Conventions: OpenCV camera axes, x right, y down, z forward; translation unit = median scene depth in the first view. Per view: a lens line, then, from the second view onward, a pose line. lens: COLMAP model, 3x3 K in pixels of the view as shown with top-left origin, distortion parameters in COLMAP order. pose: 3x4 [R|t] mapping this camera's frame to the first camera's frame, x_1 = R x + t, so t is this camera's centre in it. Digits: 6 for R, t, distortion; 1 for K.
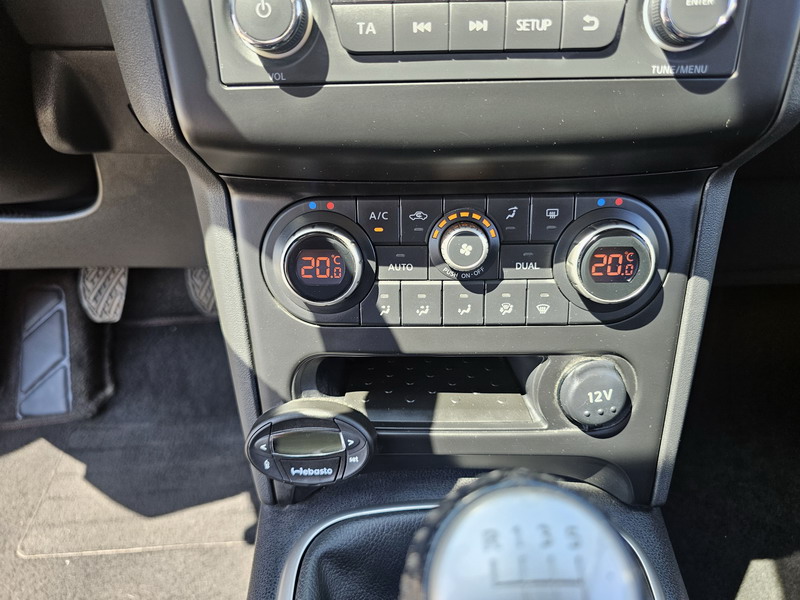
lens RADIAL K [[562.1, 0, 397.6], [0, 562.1, 301.8], [0, 0, 1]] dist [0.011211, -0.001161]
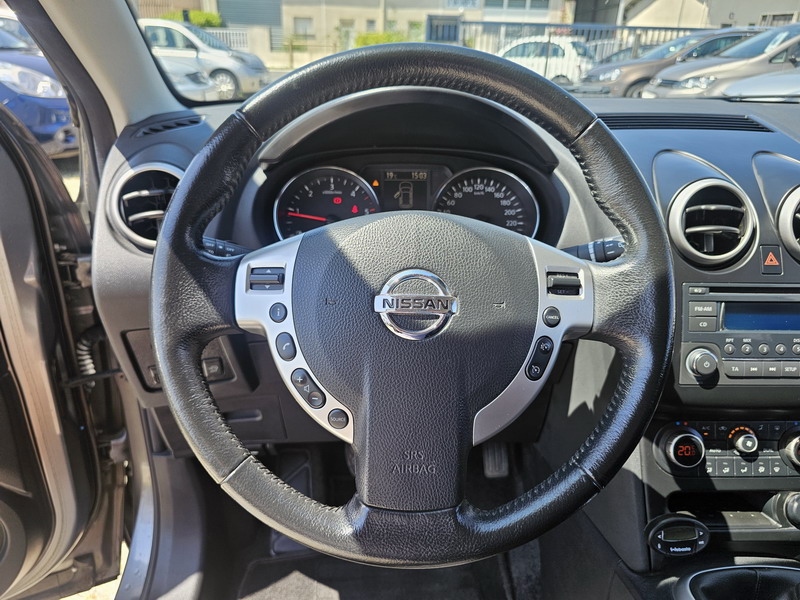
lens RADIAL K [[554.9, 0, 400.0], [0, 554.9, 300.0], [0, 0, 1]] dist [0.006148, 0.001601]
pose [[0.997308, 0.020277, 0.070466, -1.456425], [-0.000270, 0.962013, -0.273002, -0.031940], [-0.073325, 0.272248, 0.959429, -1.263023]]
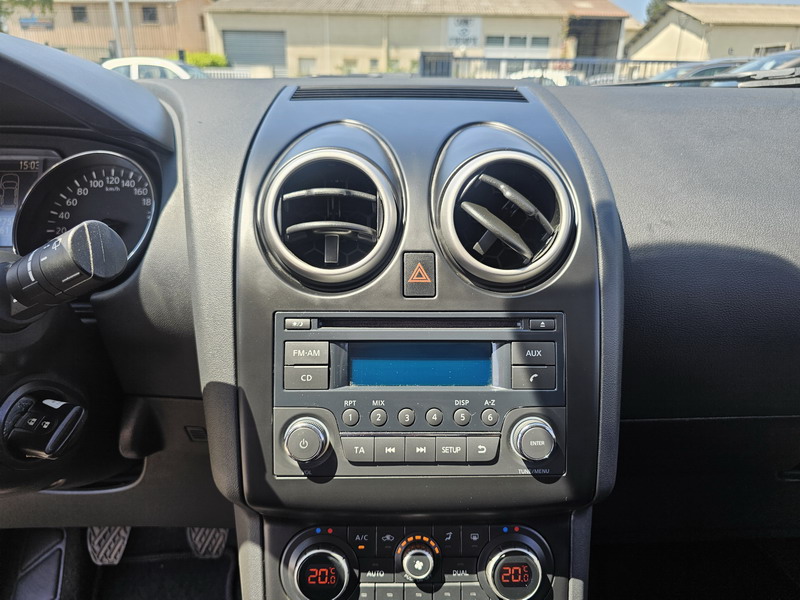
lens RADIAL K [[554.9, 0, 400.0], [0, 554.9, 300.0], [0, 0, 1]] dist [0.006148, 0.001601]
pose [[0.998495, 0.019203, 0.051378, -0.019299], [-0.001179, 0.944006, -0.329927, -0.258006], [-0.054836, 0.329369, 0.942607, -0.615271]]
